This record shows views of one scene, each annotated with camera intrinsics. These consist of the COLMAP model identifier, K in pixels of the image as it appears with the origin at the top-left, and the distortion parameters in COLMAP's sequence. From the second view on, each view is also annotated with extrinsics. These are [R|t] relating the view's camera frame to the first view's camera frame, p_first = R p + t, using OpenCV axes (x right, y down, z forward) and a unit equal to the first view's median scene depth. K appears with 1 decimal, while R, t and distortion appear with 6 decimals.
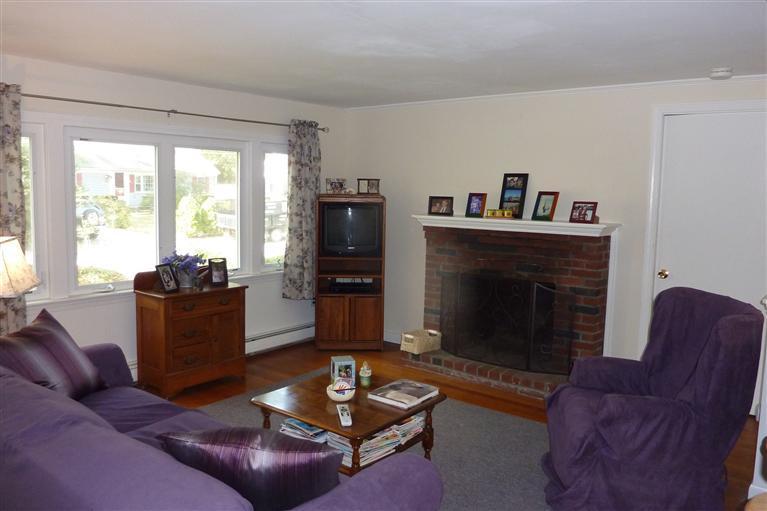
lens RADIAL K [[599.7, 0, 383.5], [0, 599.7, 255.5], [0, 0, 1]] dist [-0.061704, -0.006759]
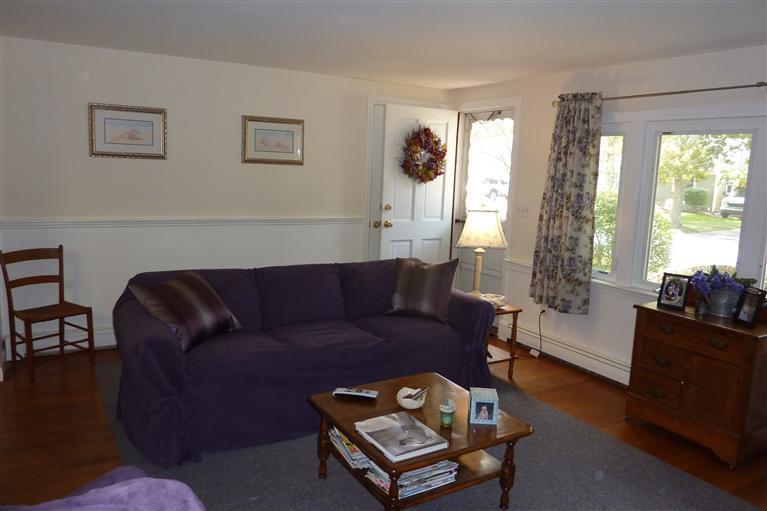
lens RADIAL K [[571.3, 0, 381.8], [0, 571.3, 248.6], [0, 0, 1]] dist [-0.031959, -0.004212]
pose [[-0.366612, 0.096487, -0.925357, 0.444461], [-0.148591, 0.975768, 0.160613, -0.074785], [0.918431, 0.196382, -0.343391, 0.756588]]
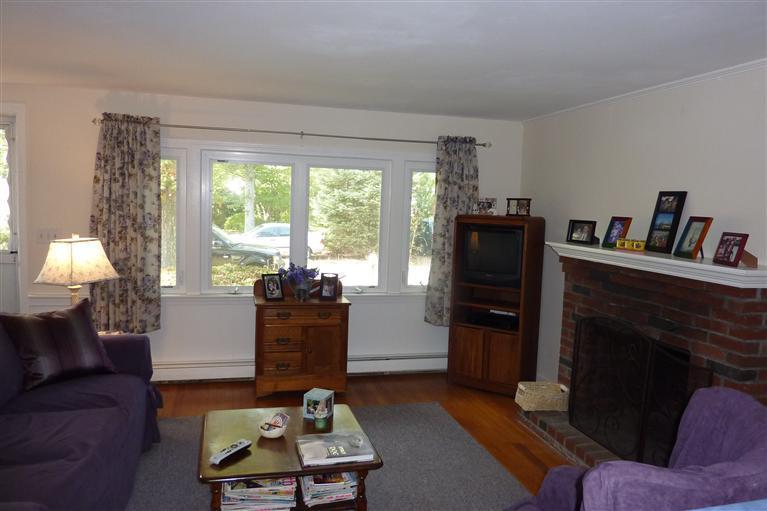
lens RADIAL K [[571.3, 0, 381.8], [0, 571.3, 248.6], [0, 0, 1]] dist [-0.031959, -0.004212]
pose [[0.798011, 0.057530, -0.599891, 0.353205], [-0.085651, 0.996155, -0.018406, -0.025202], [0.596526, 0.066070, 0.799870, 0.243380]]
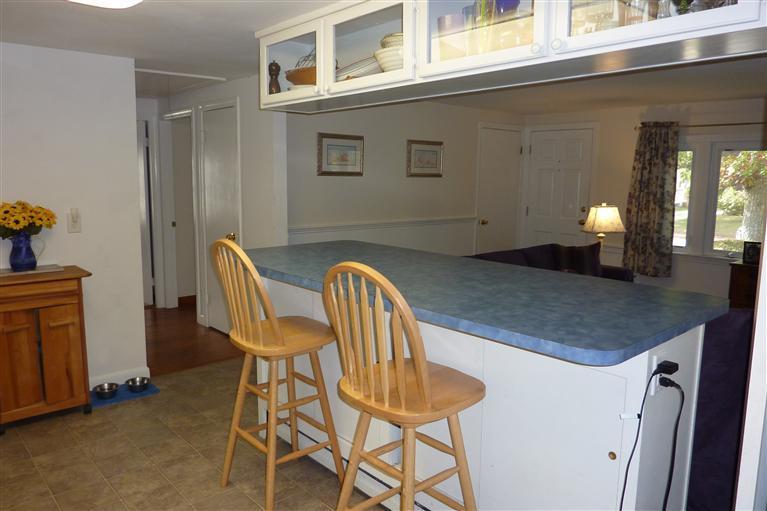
lens RADIAL K [[571.3, 0, 381.8], [0, 571.3, 248.6], [0, 0, 1]] dist [-0.031959, -0.004212]
pose [[-0.190620, 0.105098, -0.976022, 0.848551], [-0.122710, 0.983903, 0.129912, -0.026926], [0.973964, 0.144531, -0.174655, 0.362348]]
